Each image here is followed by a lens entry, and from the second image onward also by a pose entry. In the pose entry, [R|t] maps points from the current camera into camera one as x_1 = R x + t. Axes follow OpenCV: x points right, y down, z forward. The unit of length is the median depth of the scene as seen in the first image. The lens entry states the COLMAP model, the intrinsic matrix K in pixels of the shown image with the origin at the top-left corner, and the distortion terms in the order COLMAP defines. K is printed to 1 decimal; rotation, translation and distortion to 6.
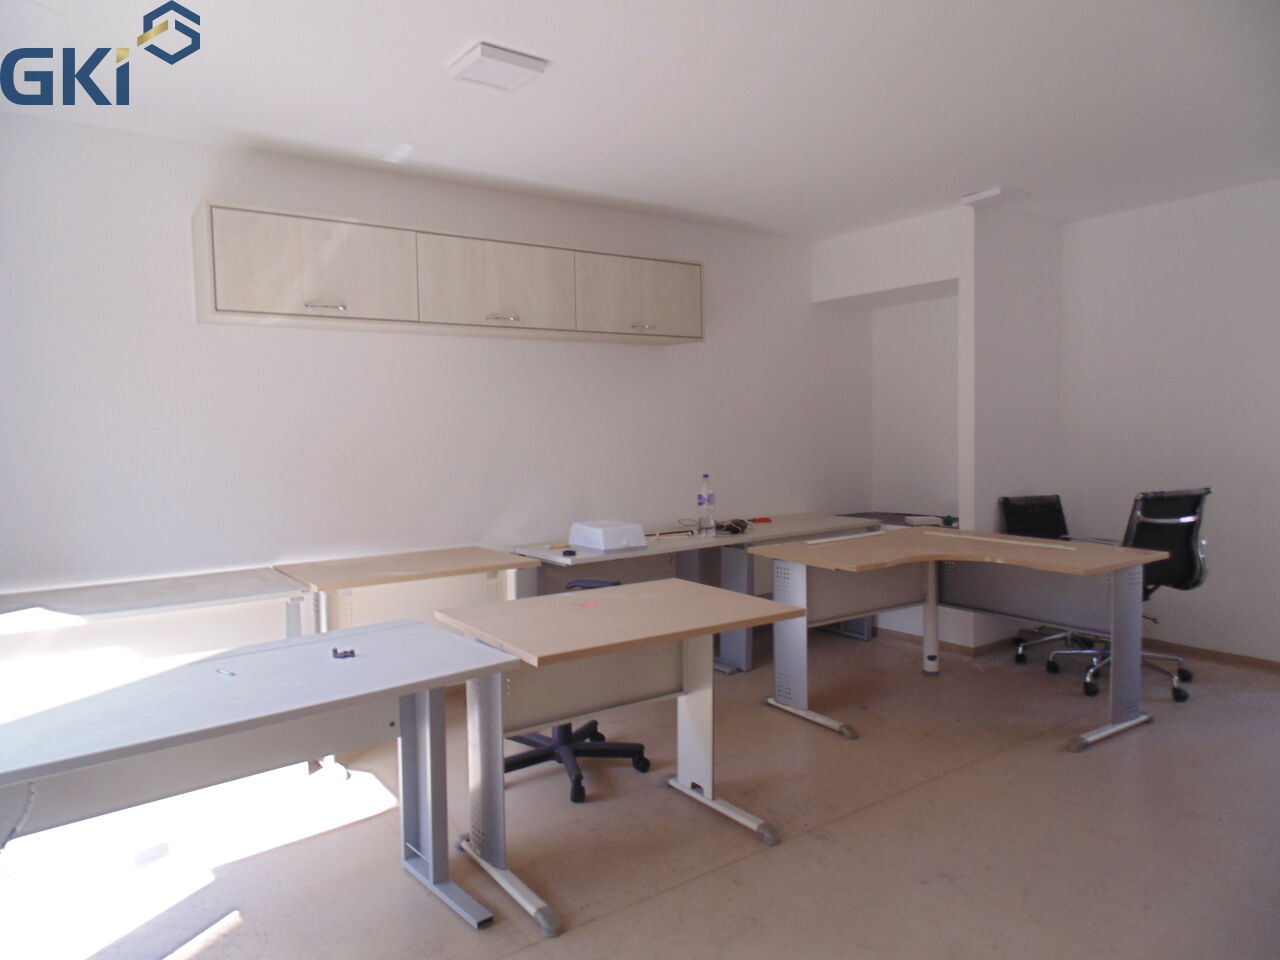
lens RADIAL K [[870.6, 0, 640.0], [0, 870.6, 480.0], [0, 0, 1]] dist [-0.001811, 0.000378]
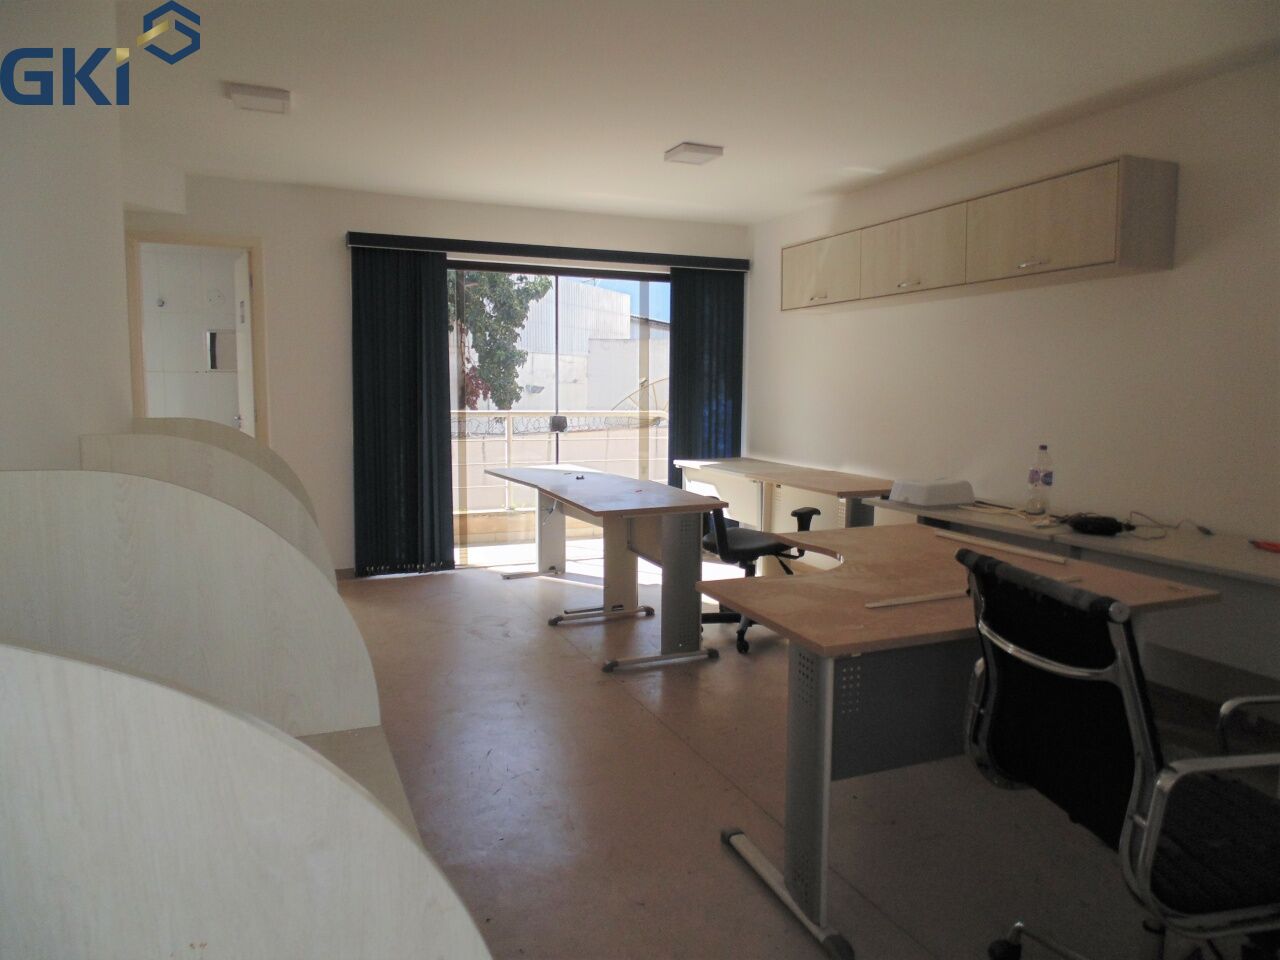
lens RADIAL K [[870.6, 0, 640.0], [0, 870.6, 480.0], [0, 0, 1]] dist [-0.001811, 0.000378]
pose [[-0.221958, 0.115316, -0.968213, 1.118463], [-0.065339, 0.988991, 0.132770, -0.068194], [0.972865, 0.092731, -0.211980, 1.001527]]
